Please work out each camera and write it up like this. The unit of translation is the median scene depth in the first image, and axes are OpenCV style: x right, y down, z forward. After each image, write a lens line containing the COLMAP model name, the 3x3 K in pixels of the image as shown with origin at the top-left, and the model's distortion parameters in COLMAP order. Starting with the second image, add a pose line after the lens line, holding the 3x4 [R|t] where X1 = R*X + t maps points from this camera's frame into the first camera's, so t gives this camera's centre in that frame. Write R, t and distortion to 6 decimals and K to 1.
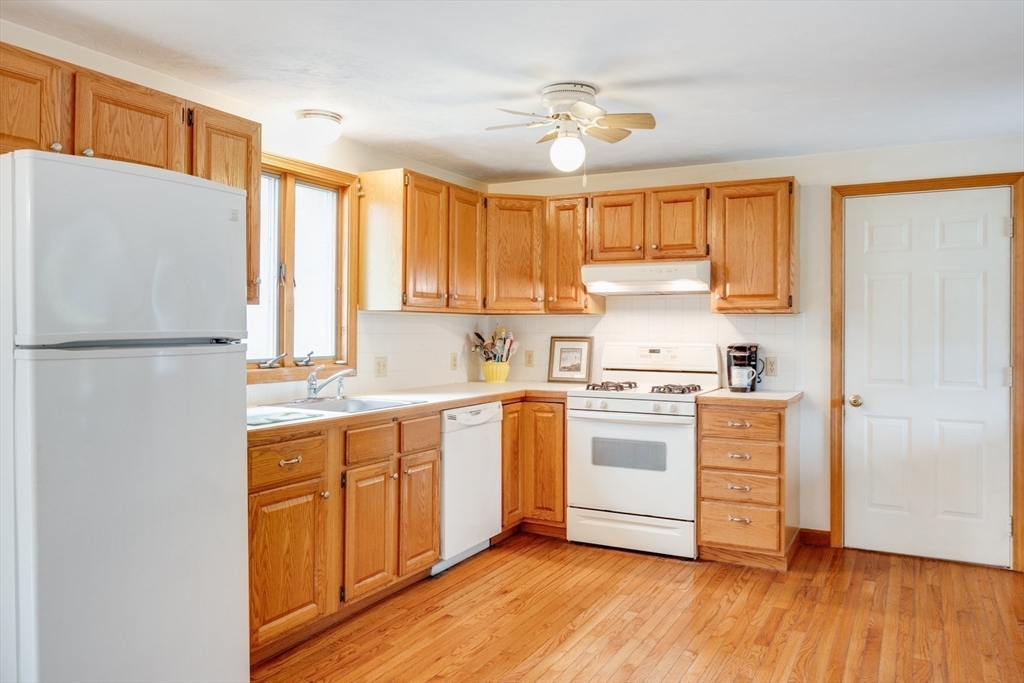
lens RADIAL K [[772.2, 0, 517.0], [0, 772.2, 328.7], [0, 0, 1]] dist [-0.002467, -0.003385]
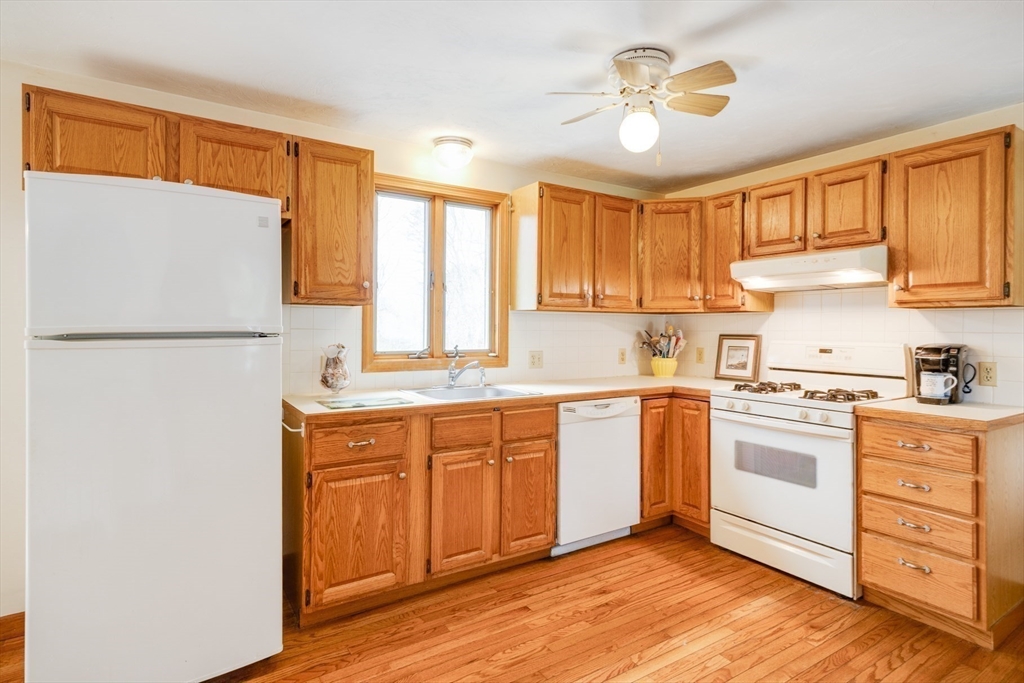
lens RADIAL K [[544.1, 0, 507.8], [0, 544.1, 326.2], [0, 0, 1]] dist [0.014766, -0.001050]
pose [[0.870396, -0.000418, -0.492352, 0.194936], [-0.002014, 0.999988, -0.004411, 0.003688], [0.492348, 0.004831, 0.870385, 0.289098]]
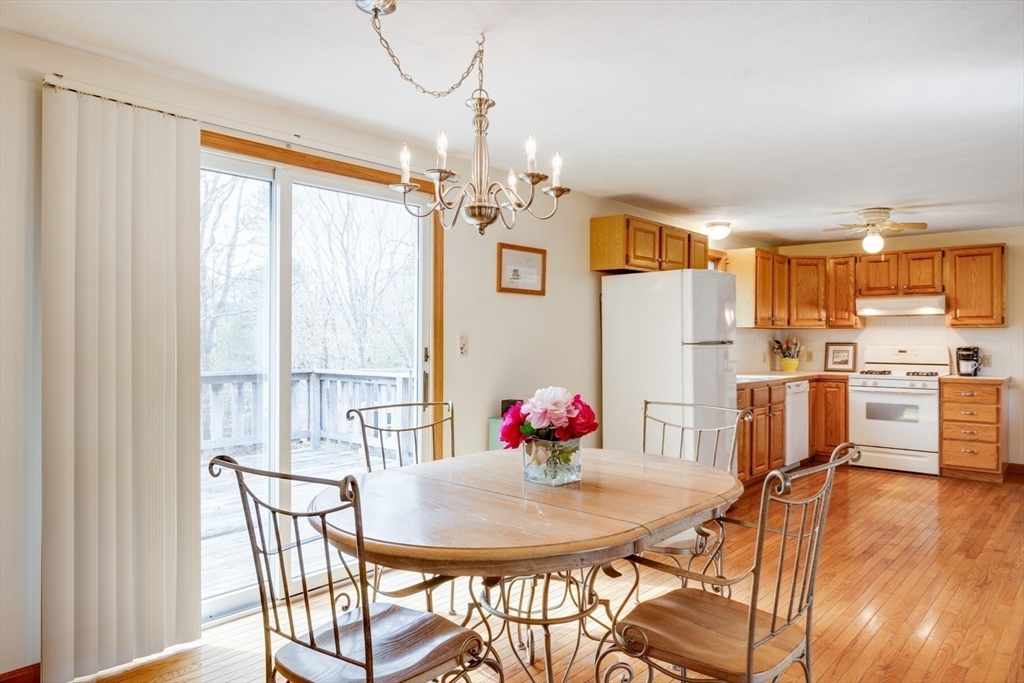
lens RADIAL K [[685.6, 0, 517.5], [0, 685.6, 338.0], [0, 0, 1]] dist [0.007640, 0.000539]
pose [[0.972486, -0.003012, -0.232942, -0.304741], [0.002308, 0.999992, -0.003298, 0.004740], [0.232950, 0.002669, 0.972485, -0.651742]]
